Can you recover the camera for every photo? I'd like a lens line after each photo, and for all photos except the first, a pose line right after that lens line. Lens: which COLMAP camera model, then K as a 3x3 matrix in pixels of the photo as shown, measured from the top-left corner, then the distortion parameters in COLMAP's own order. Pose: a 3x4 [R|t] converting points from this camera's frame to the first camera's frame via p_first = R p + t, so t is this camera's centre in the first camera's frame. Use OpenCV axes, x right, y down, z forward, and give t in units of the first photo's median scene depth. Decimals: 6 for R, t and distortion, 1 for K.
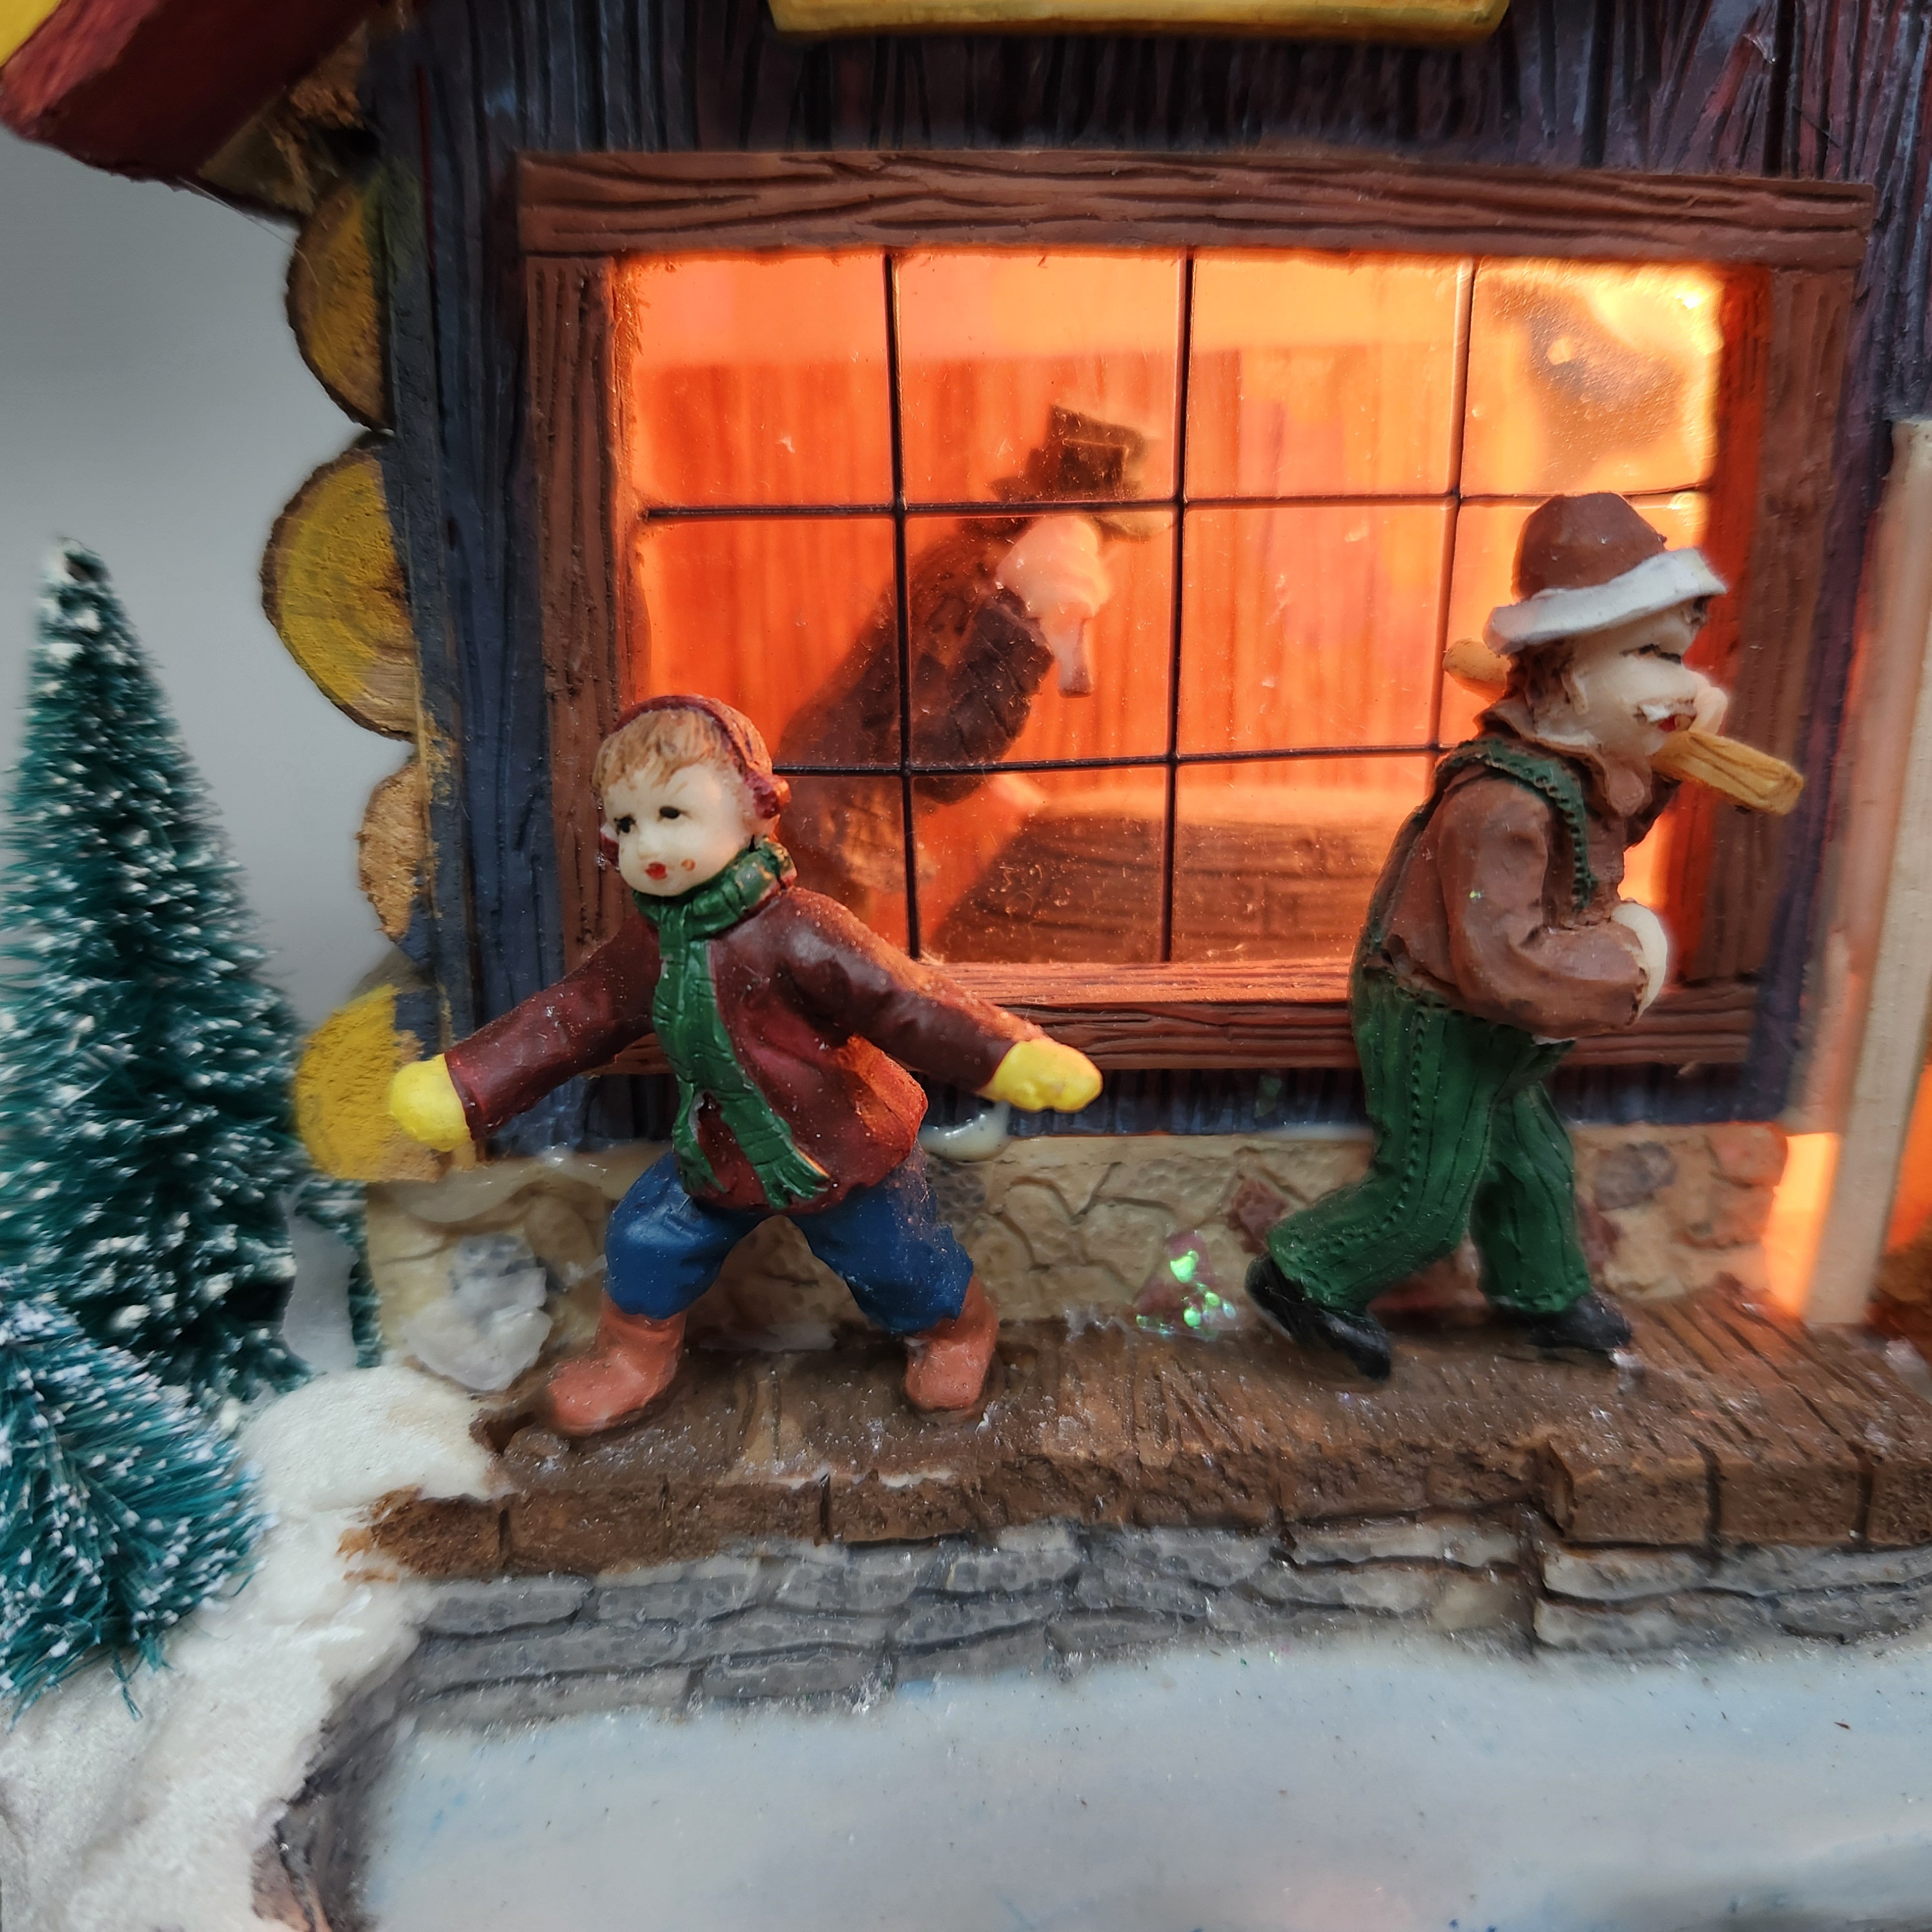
lens RADIAL K [[1864.5, 0, 938.0], [0, 1864.5, 961.2], [0, 0, 1]] dist [-0.016900, -0.019051]
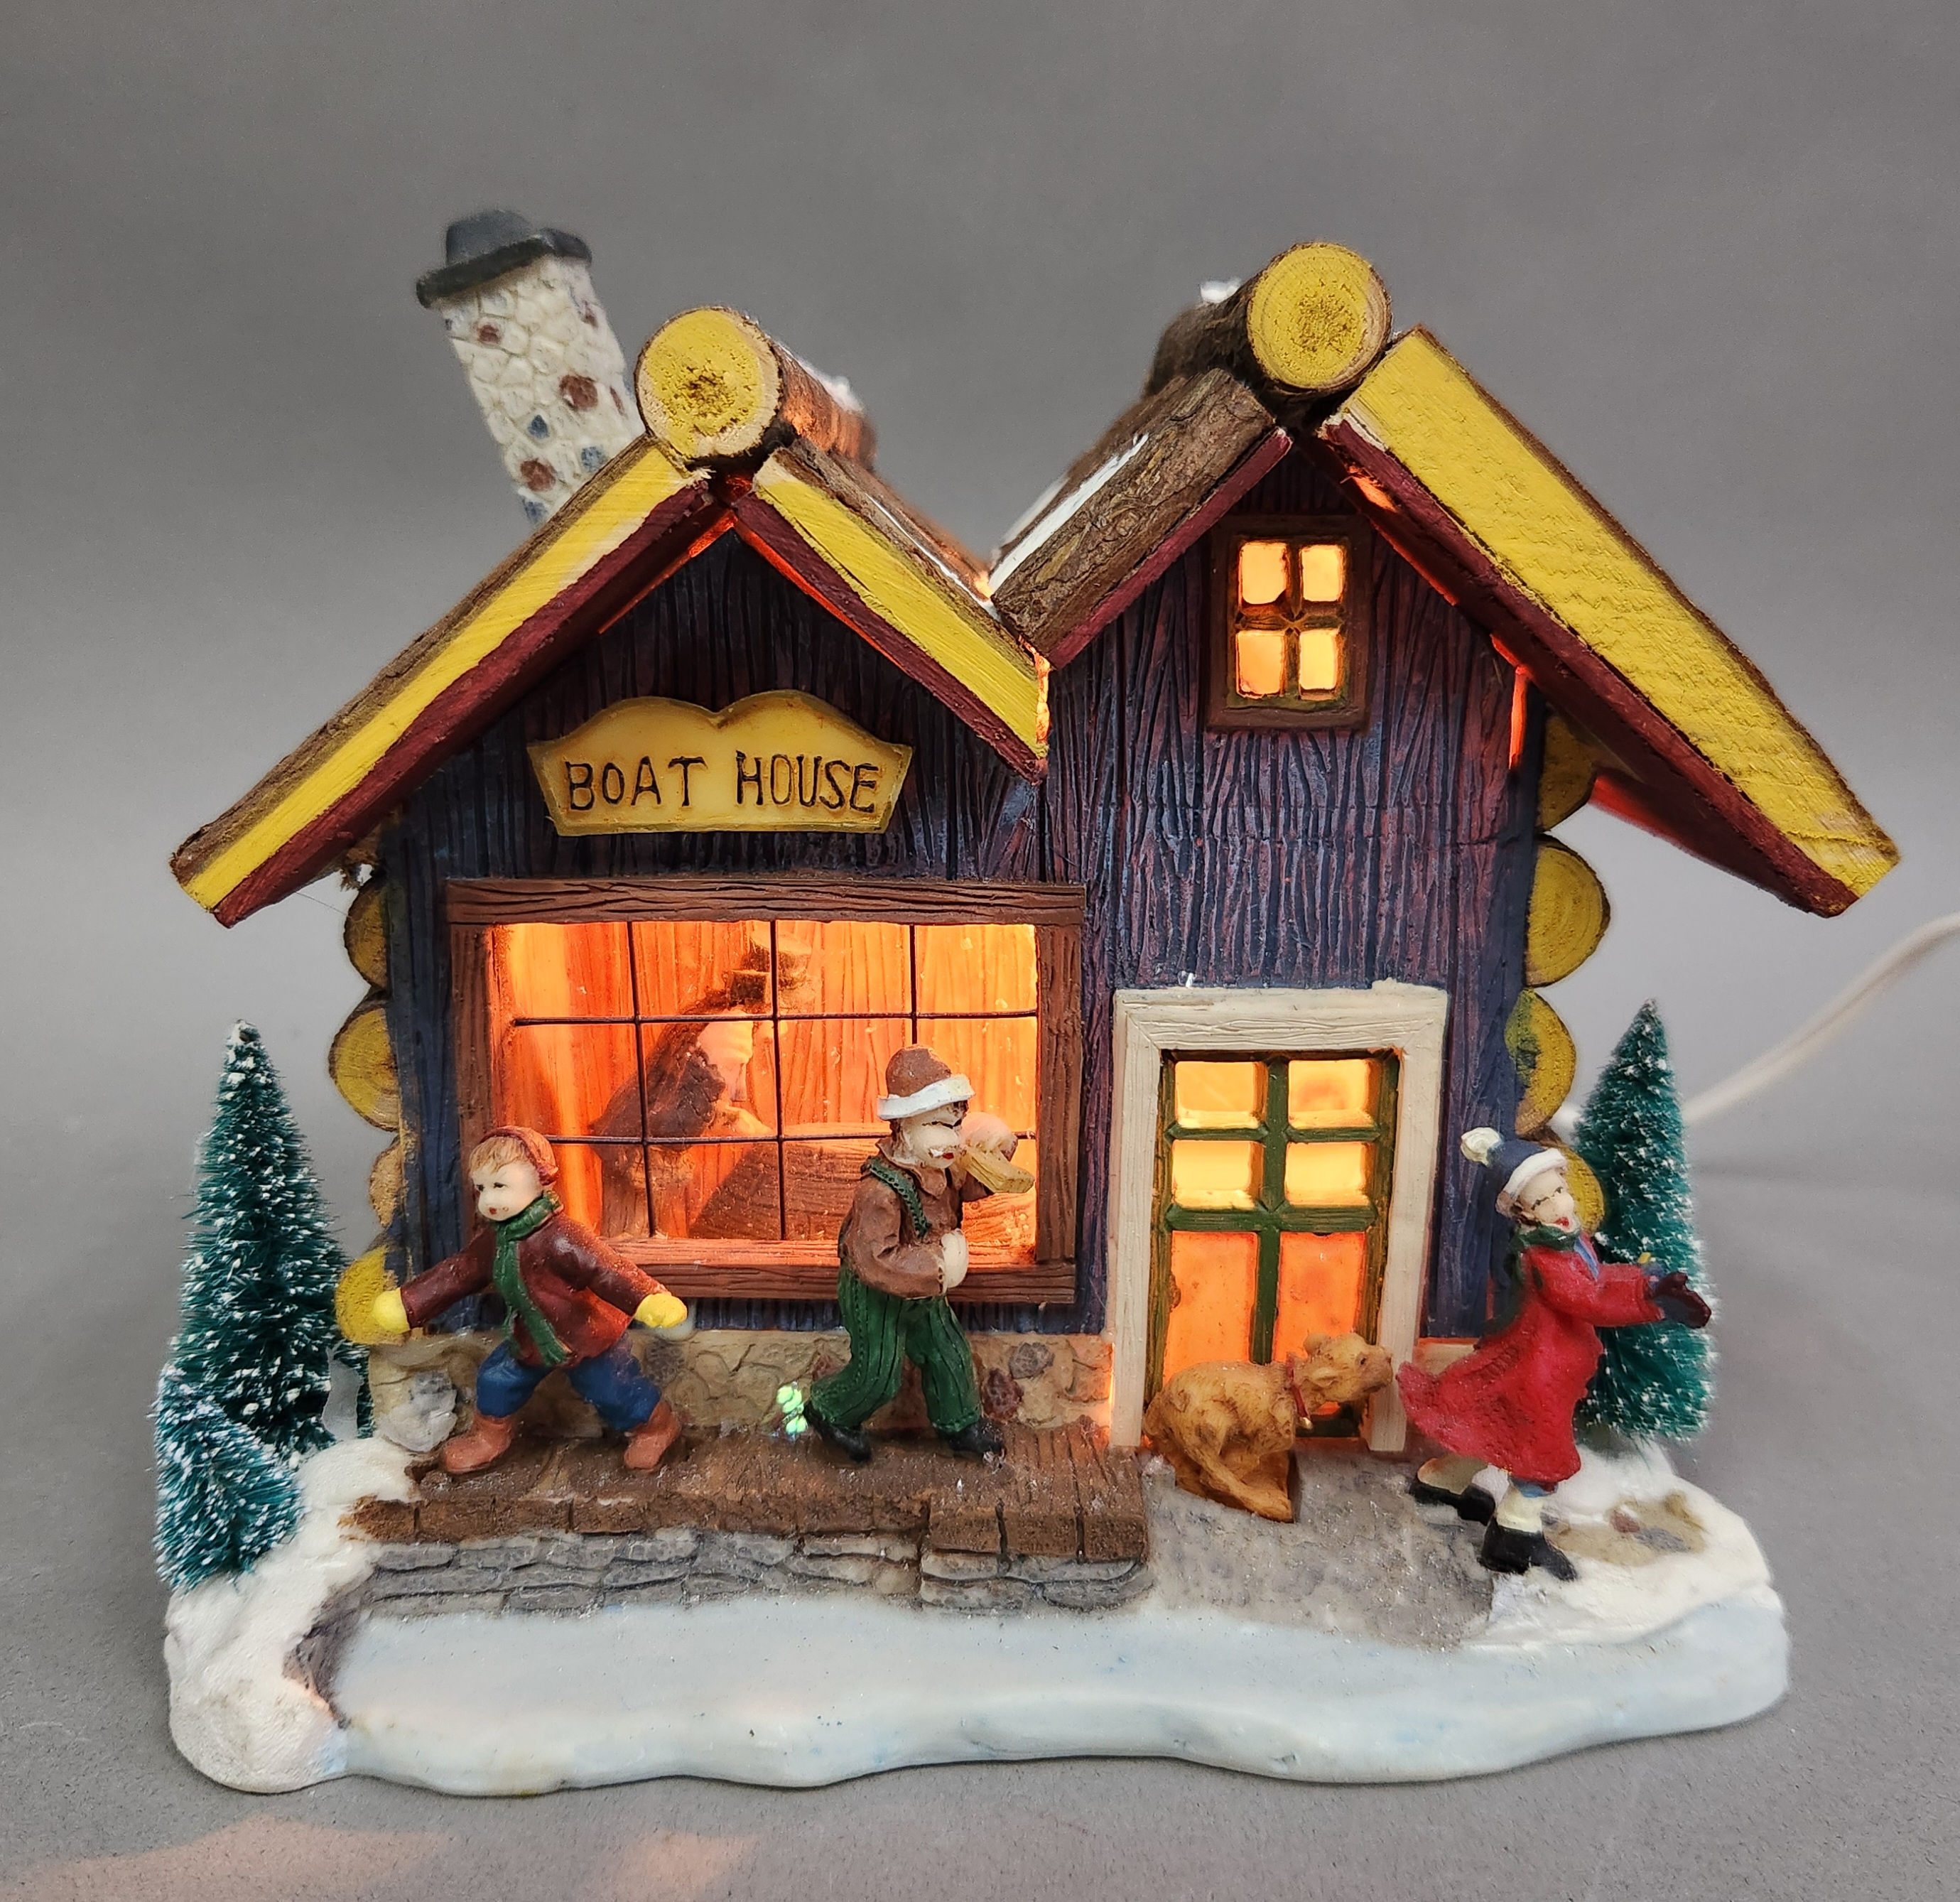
lens RADIAL K [[1953.5, 0, 972.3], [0, 1953.5, 893.8], [0, 0, 1]] dist [0.068888, -0.119745]
pose [[0.996328, 0.017279, -0.083852, 0.547619], [-0.023896, 0.996622, -0.078567, -0.229430], [0.082211, 0.080282, 0.993376, -1.174908]]
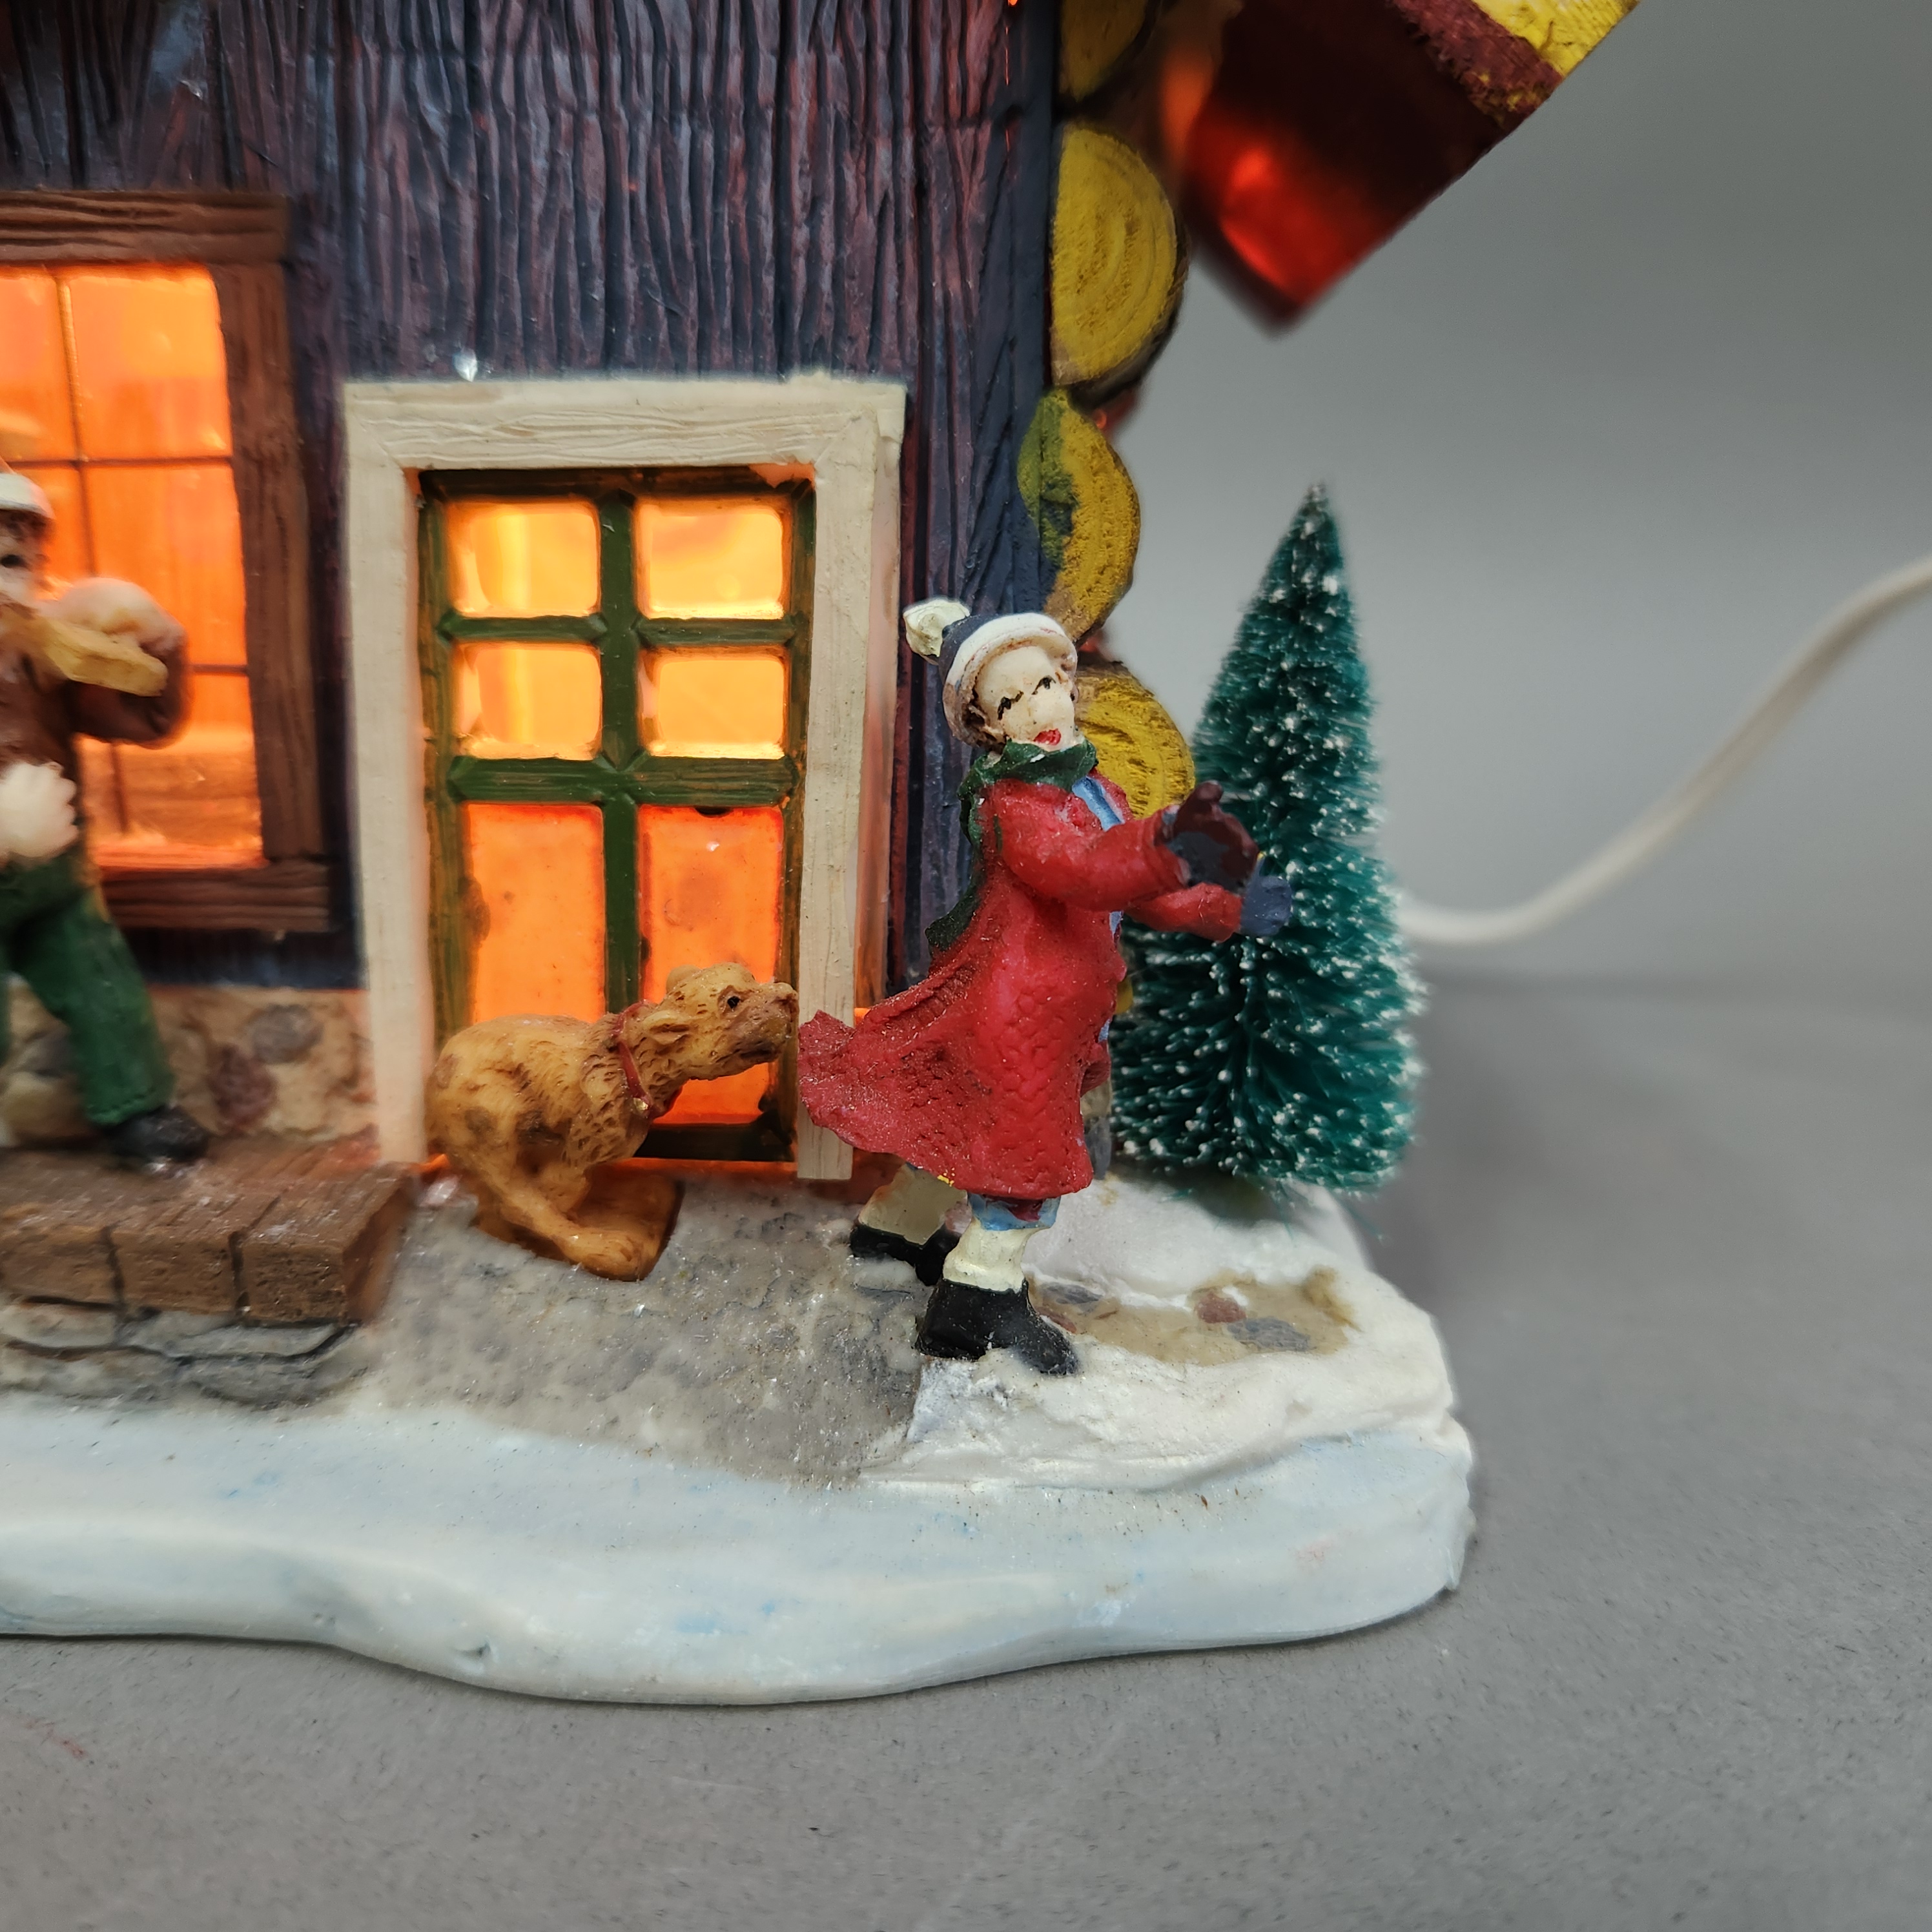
lens RADIAL K [[1864.5, 0, 938.0], [0, 1864.5, 961.2], [0, 0, 1]] dist [-0.016900, -0.019051]
pose [[0.988473, 0.036822, -0.146853, 1.103960], [-0.045590, 0.997345, -0.056793, 0.136214], [0.144372, 0.062833, 0.987527, -0.122868]]
